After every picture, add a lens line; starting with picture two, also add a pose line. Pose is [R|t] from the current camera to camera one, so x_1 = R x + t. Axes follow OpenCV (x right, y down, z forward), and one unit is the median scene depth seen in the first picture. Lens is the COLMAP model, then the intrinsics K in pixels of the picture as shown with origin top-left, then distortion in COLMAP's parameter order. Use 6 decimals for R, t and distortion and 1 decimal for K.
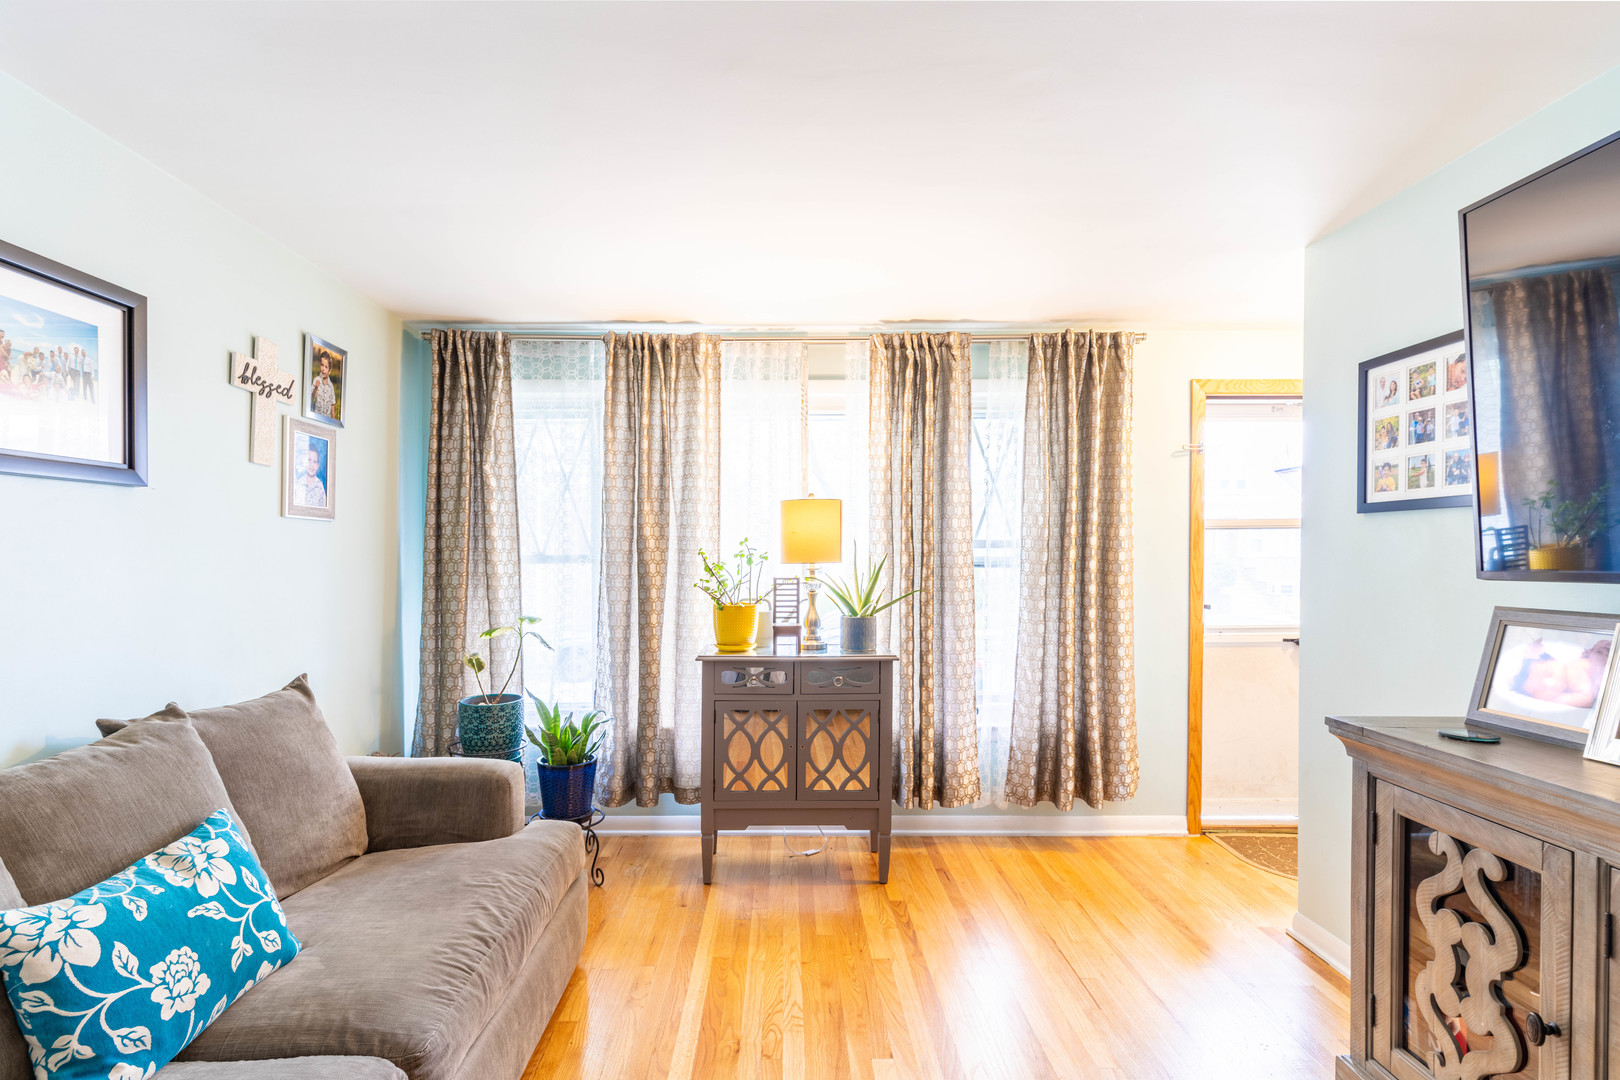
lens RADIAL K [[771.7, 0, 806.0], [0, 771.7, 551.5], [0, 0, 1]] dist [0.004338, -0.001716]
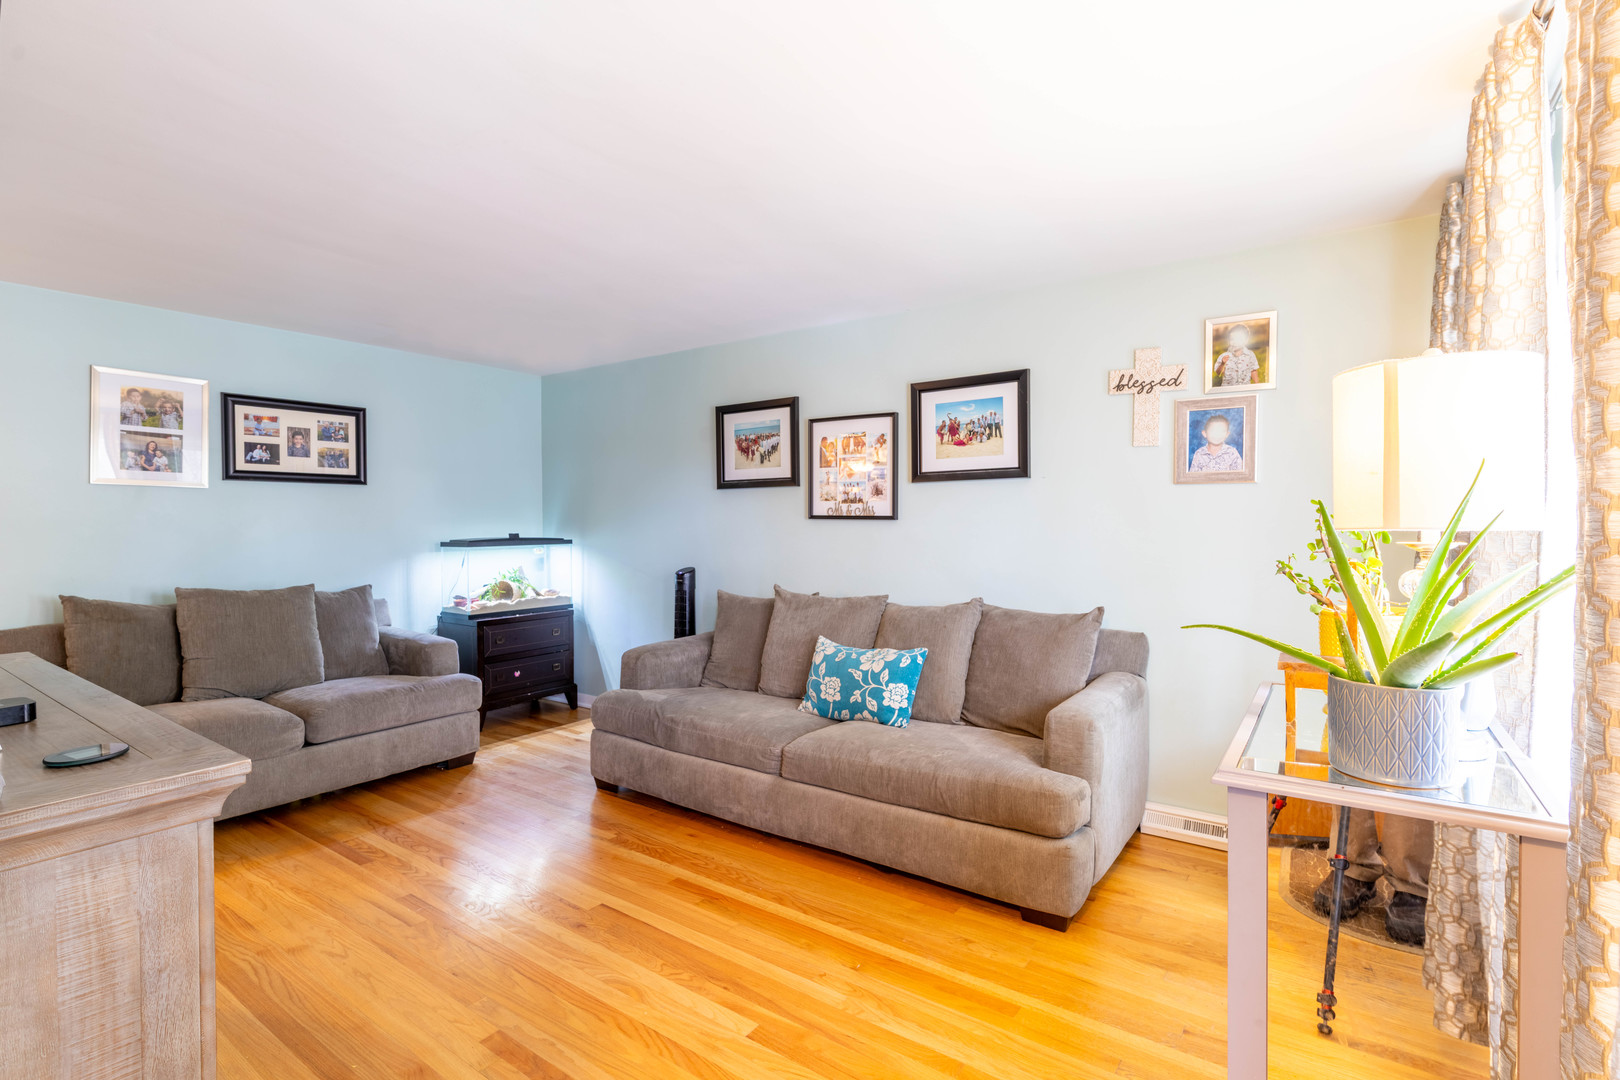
lens RADIAL K [[771.7, 0, 805.5], [0, 771.7, 532.9], [0, 0, 1]] dist [0.004338, -0.001716]
pose [[-0.589515, 0.003127, -0.807751, 0.856176], [0.002337, 0.999995, 0.002166, 0.034829], [0.807754, -0.000611, -0.589520, 1.658651]]
